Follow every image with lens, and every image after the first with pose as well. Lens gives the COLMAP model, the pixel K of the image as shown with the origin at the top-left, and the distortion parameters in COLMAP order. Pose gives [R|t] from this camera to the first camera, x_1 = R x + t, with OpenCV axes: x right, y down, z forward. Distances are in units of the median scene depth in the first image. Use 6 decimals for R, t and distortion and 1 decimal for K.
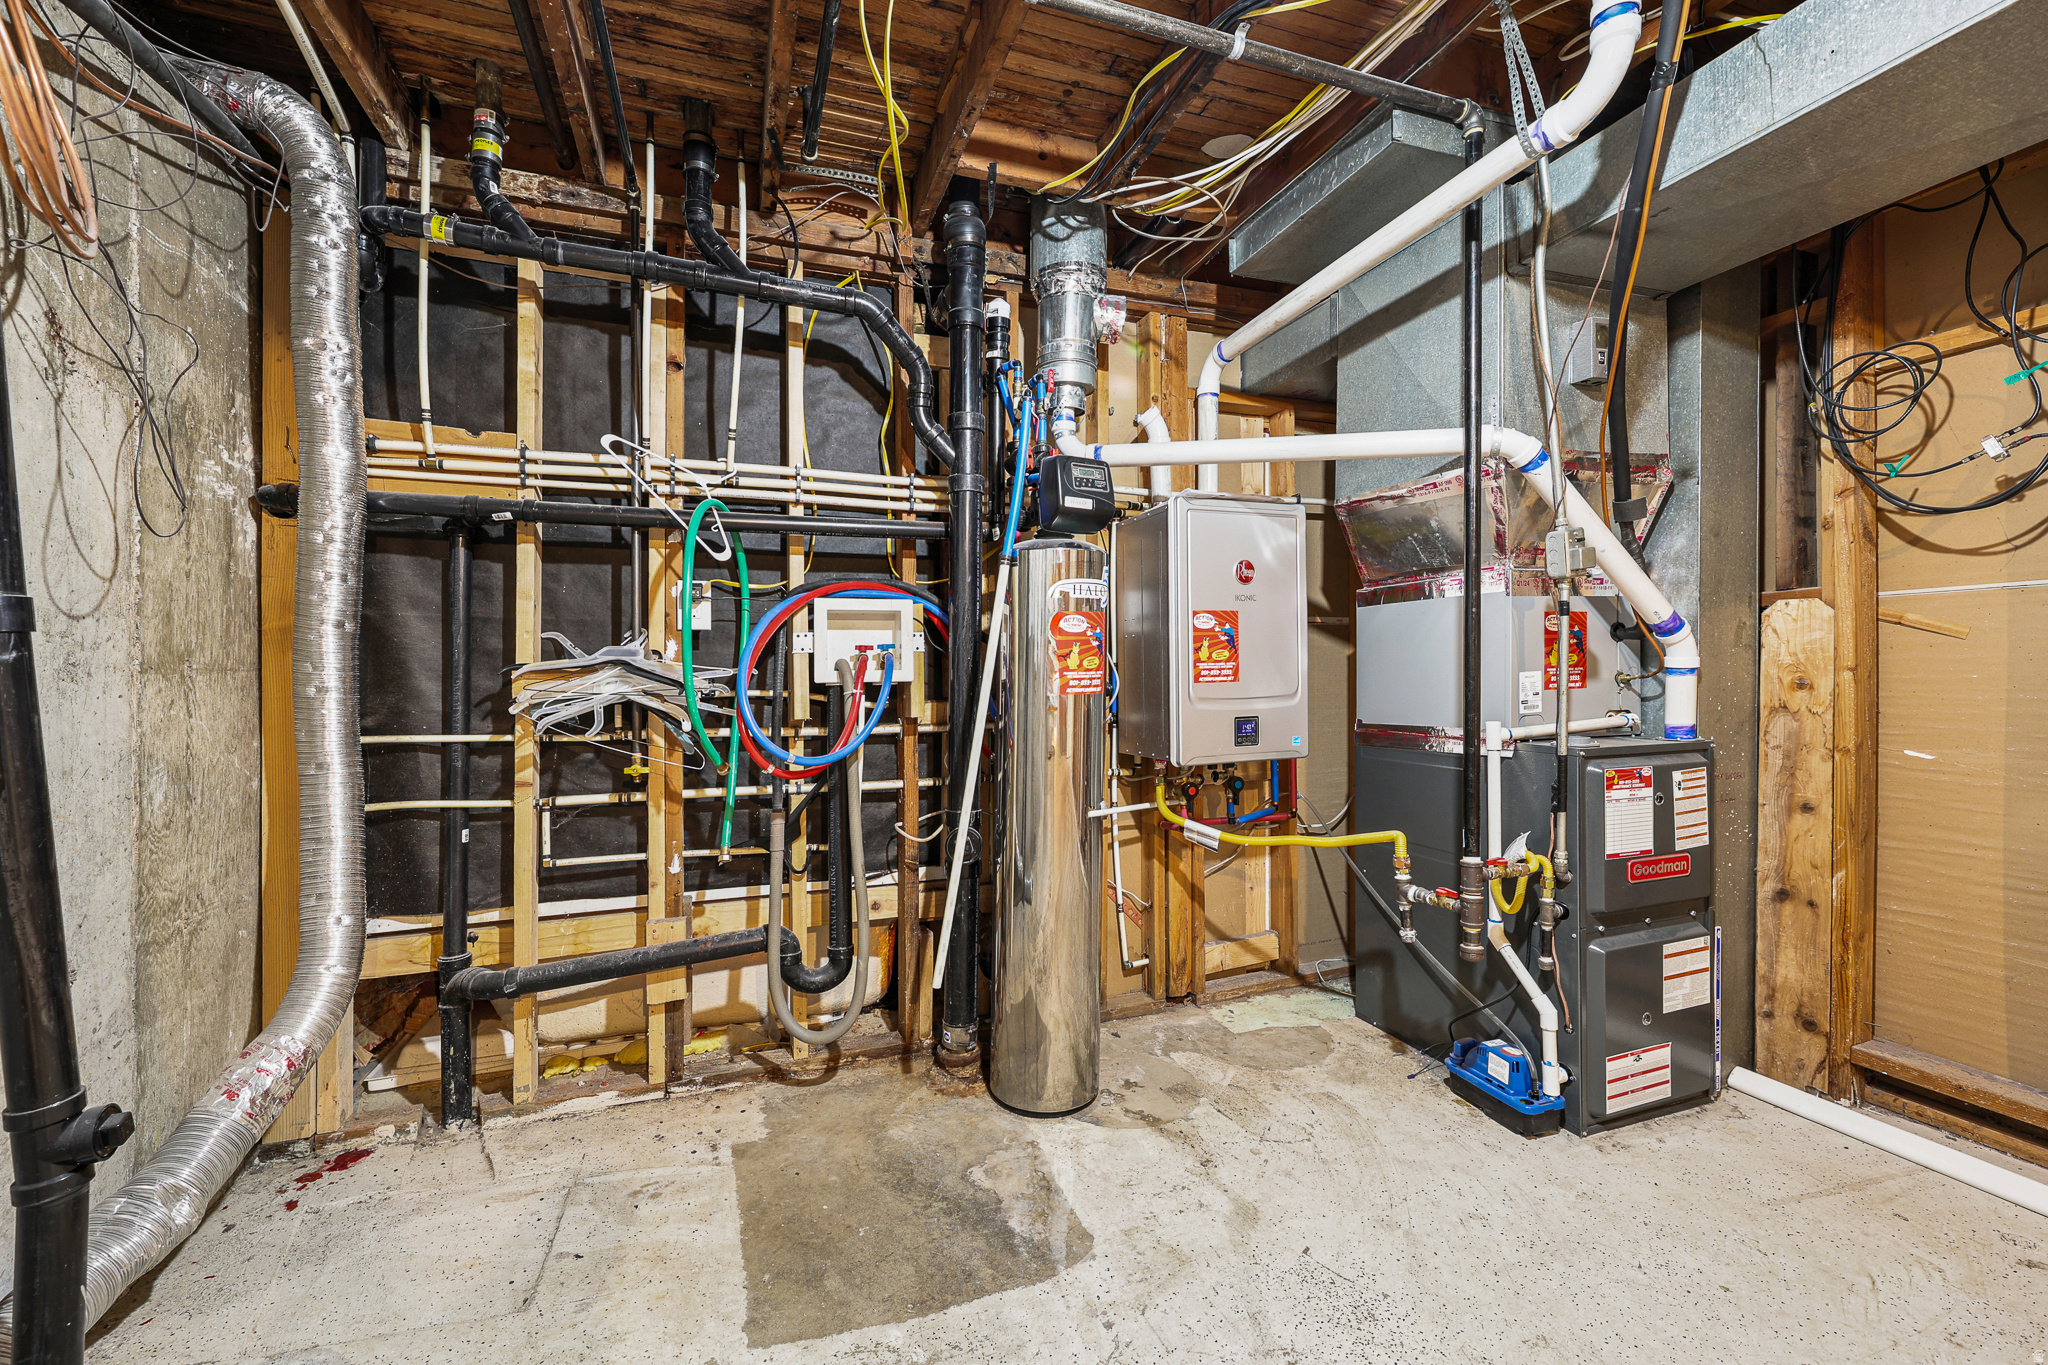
lens RADIAL K [[836.9, 0, 1048.5], [0, 836.9, 668.2], [0, 0, 1]] dist [-0.000965, -0.000252]
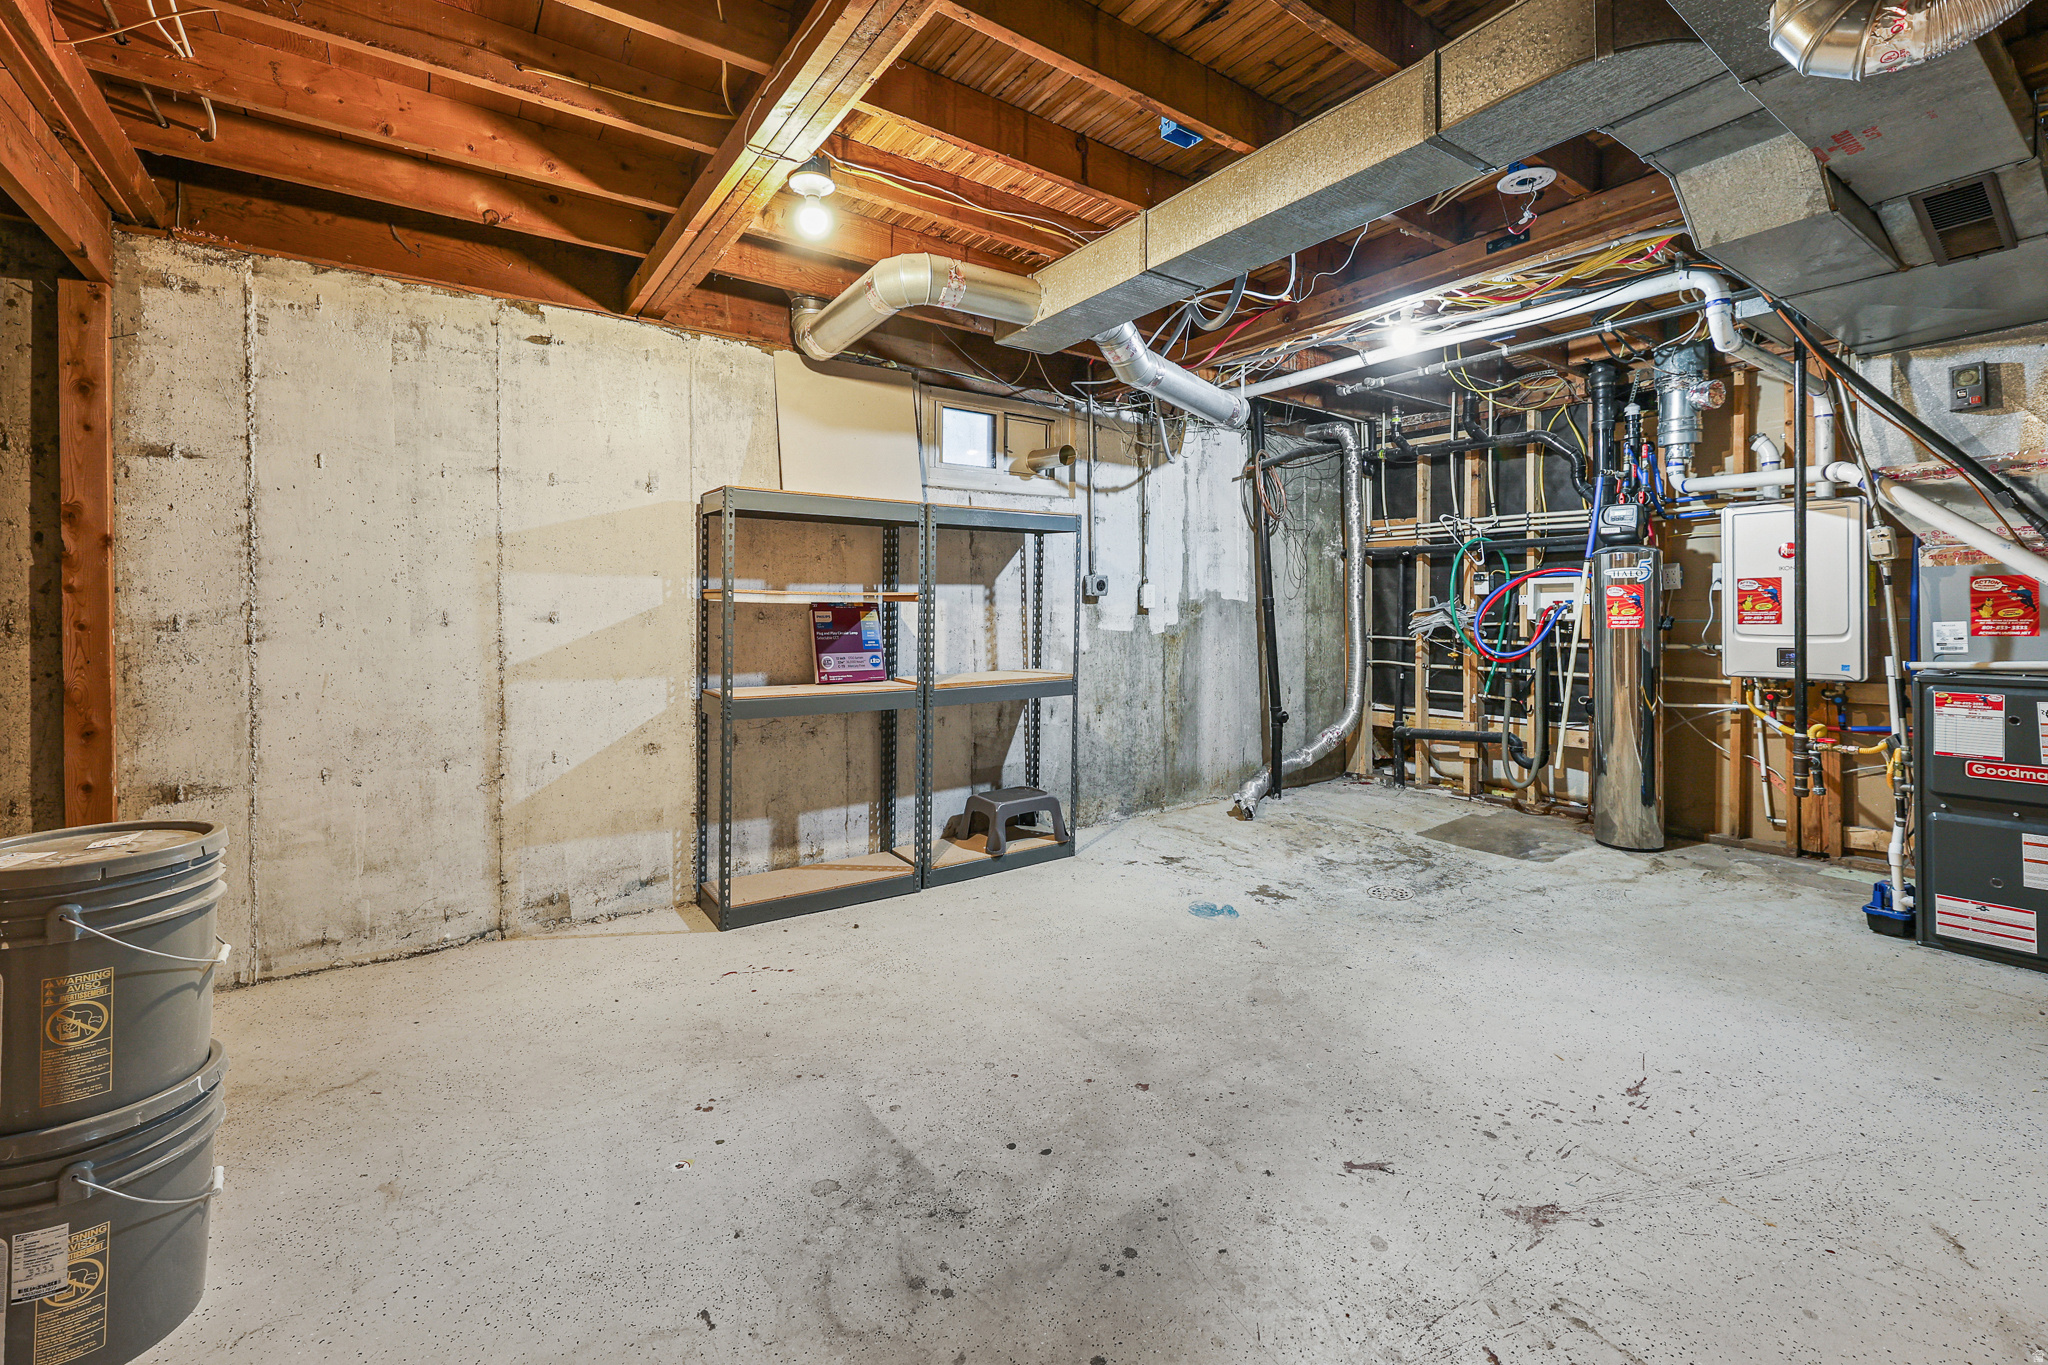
lens RADIAL K [[866.3, 0, 1024.4], [0, 866.3, 598.0], [0, 0, 1]] dist [-0.000529, -0.000040]
pose [[0.261964, -0.004007, -0.965069, 1.575592], [0.005060, 0.999983, -0.002778, -0.038753], [0.965064, -0.004156, 0.261980, -0.821361]]
